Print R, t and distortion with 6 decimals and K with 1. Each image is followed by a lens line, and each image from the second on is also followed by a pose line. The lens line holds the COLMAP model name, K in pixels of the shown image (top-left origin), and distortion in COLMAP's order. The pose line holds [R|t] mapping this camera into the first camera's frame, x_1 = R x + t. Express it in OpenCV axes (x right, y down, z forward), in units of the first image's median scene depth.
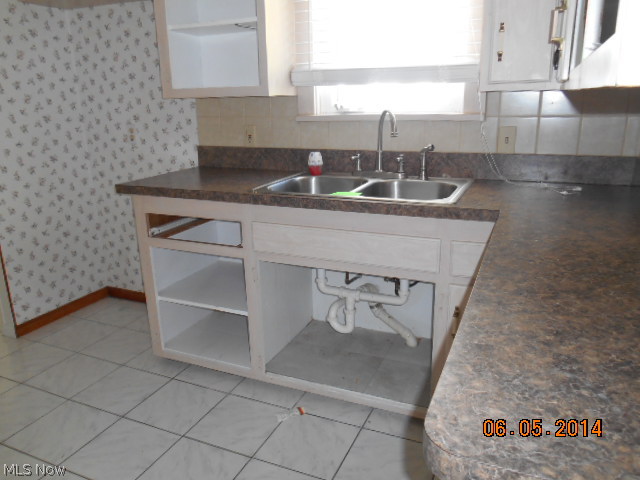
lens RADIAL K [[497.4, 0, 320.6], [0, 497.4, 238.7], [0, 0, 1]] dist [-0.010216, -0.001080]
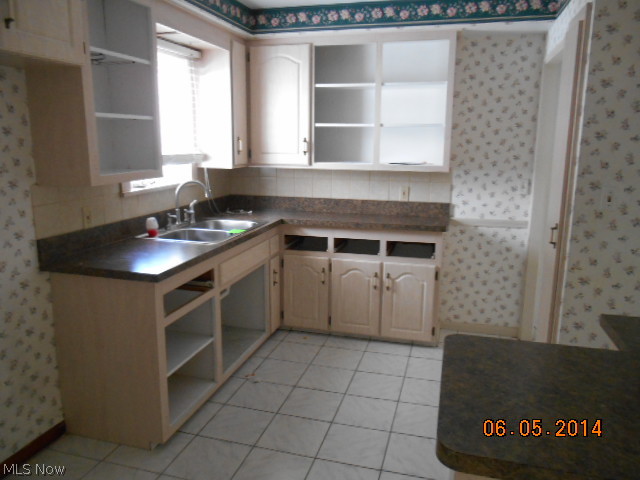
lens RADIAL K [[497.4, 0, 320.2], [0, 497.4, 239.7], [0, 0, 1]] dist [-0.010216, -0.001080]
pose [[-0.142576, -0.183102, 0.972700, -1.145614], [0.271157, 0.937917, 0.216300, -0.242334], [-0.951917, 0.294594, -0.084075, 0.624795]]
